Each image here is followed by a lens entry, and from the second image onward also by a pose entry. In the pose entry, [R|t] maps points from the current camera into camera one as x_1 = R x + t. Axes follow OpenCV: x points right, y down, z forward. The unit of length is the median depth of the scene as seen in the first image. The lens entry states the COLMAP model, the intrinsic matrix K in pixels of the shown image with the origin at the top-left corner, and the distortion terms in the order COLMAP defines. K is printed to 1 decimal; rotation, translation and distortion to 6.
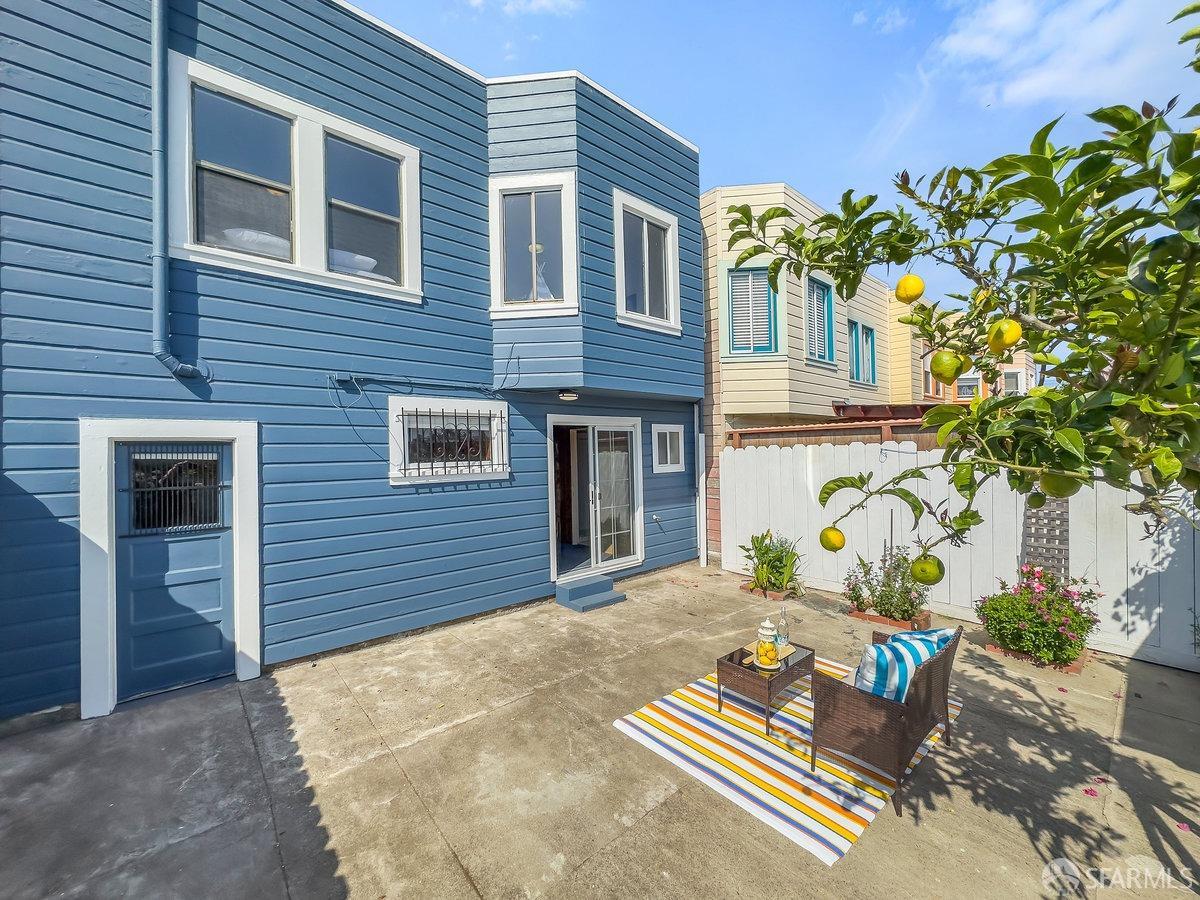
lens RADIAL K [[487.2, 0, 587.7], [0, 487.2, 449.7], [0, 0, 1]] dist [-0.004525, 0.001108]
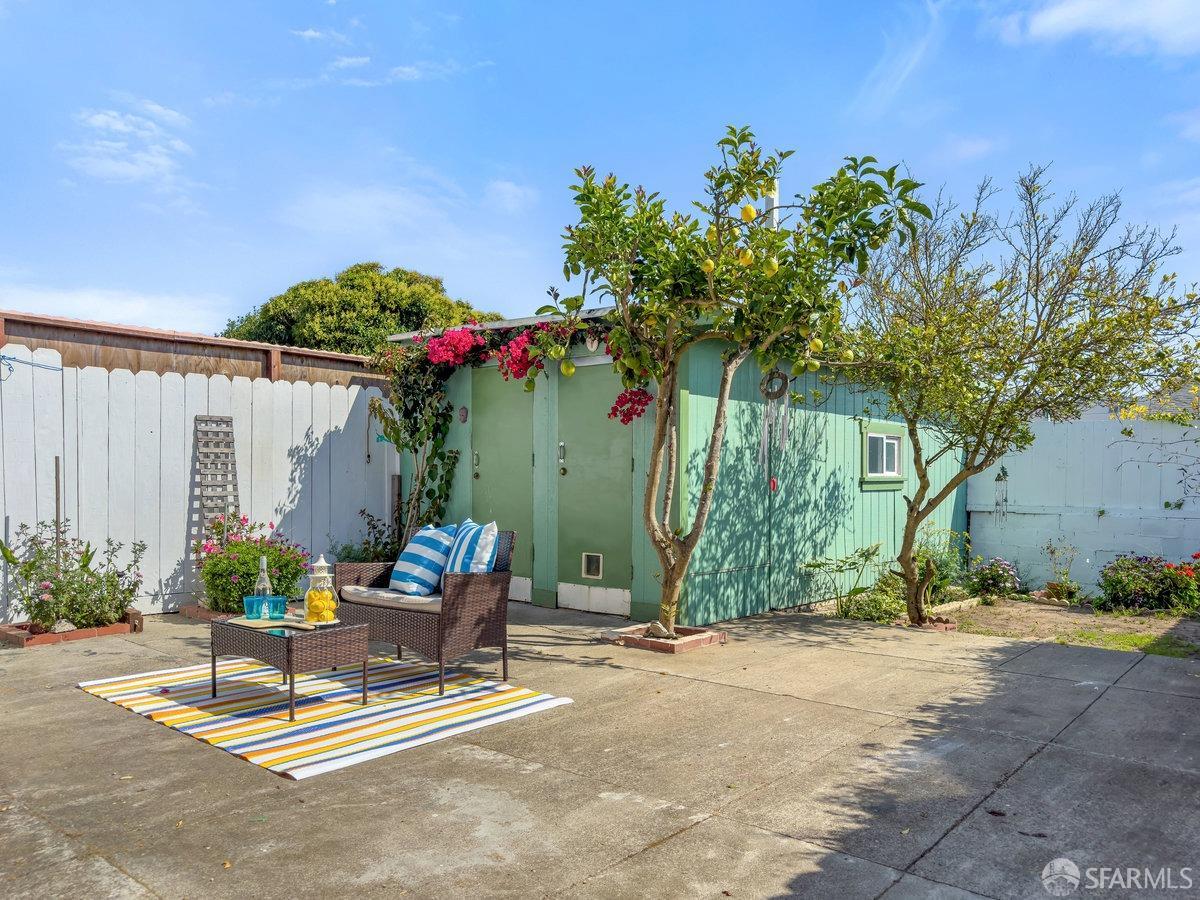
lens RADIAL K [[872.0, 0, 607.6], [0, 872.0, 515.2], [0, 0, 1]] dist [-0.004017, 0.006781]
pose [[-0.193912, -0.027786, 0.980625, -0.983104], [-0.002558, 0.999610, 0.027818, 0.275265], [-0.981016, 0.002886, -0.193907, 0.915915]]
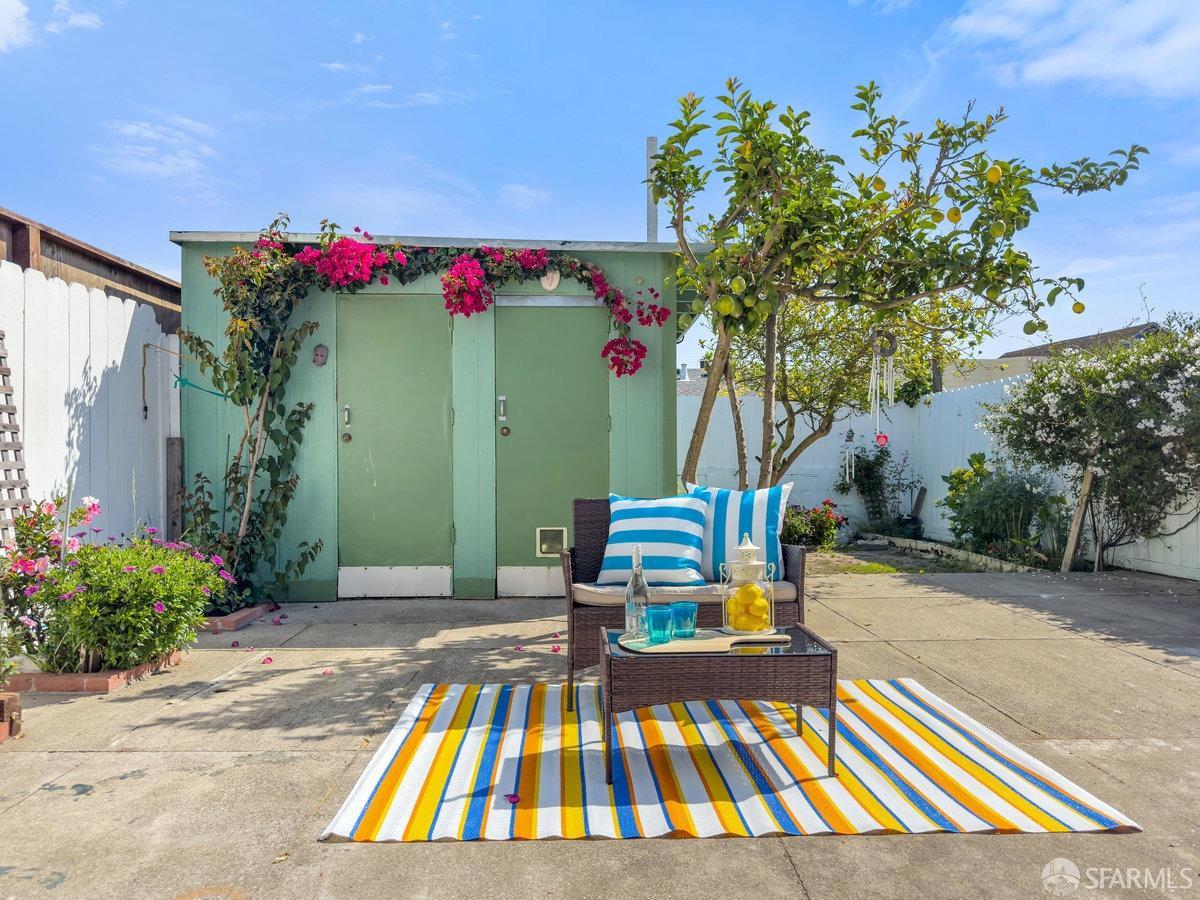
lens RADIAL K [[872.0, 0, 579.3], [0, 872.0, 449.8], [0, 0, 1]] dist [-0.004017, 0.006781]
pose [[-0.790712, 0.023334, 0.611744, -0.025147], [0.019865, 0.999725, -0.012457, 0.291871], [-0.611866, 0.002302, -0.790958, 1.928219]]
